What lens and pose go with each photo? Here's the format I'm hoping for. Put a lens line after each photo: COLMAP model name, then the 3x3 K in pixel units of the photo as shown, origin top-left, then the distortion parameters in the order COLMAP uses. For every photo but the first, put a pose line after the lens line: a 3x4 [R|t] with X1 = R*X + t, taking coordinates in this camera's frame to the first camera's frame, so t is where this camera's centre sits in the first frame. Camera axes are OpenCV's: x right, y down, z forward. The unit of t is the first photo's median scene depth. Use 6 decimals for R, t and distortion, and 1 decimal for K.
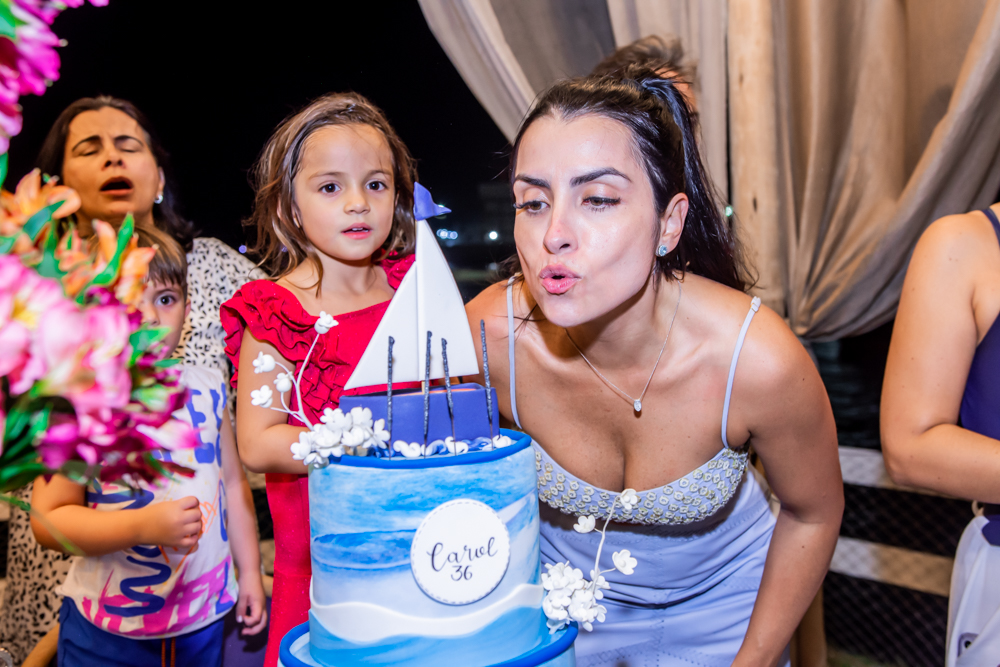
lens RADIAL K [[1099.7, 0, 499.9], [0, 1099.7, 315.9], [0, 0, 1]] dist [0.018834, 0.017990]
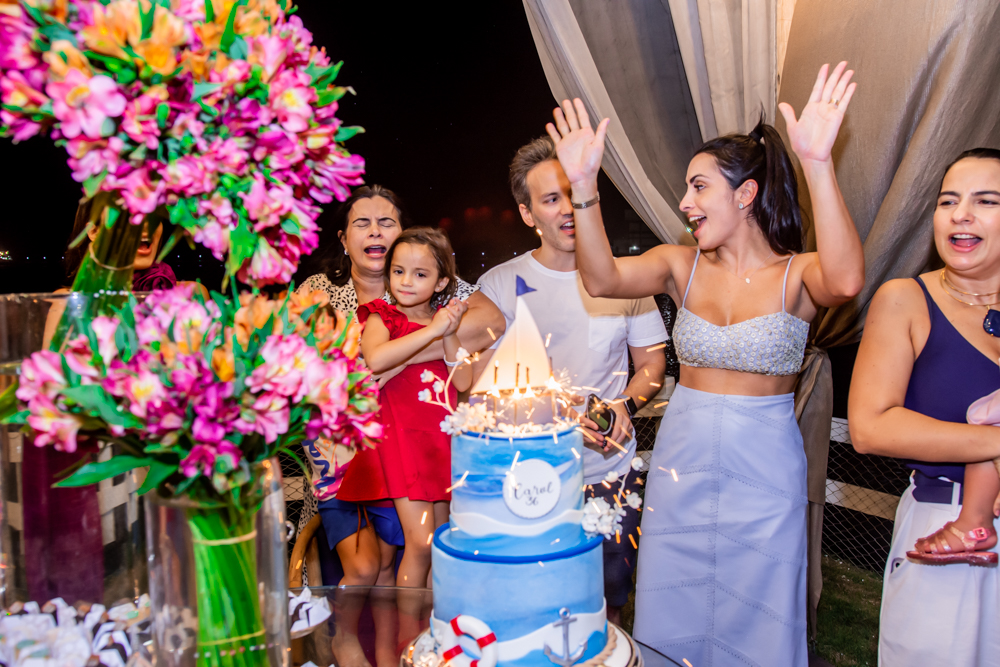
lens RADIAL K [[802.9, 0, 499.8], [0, 802.9, 318.3], [0, 0, 1]] dist [-0.051175, 0.002499]
pose [[0.985025, 0.028857, -0.169979, 0.123533], [-0.026378, 0.999510, 0.016821, -0.078526], [0.170381, -0.012086, 0.985304, -0.265896]]
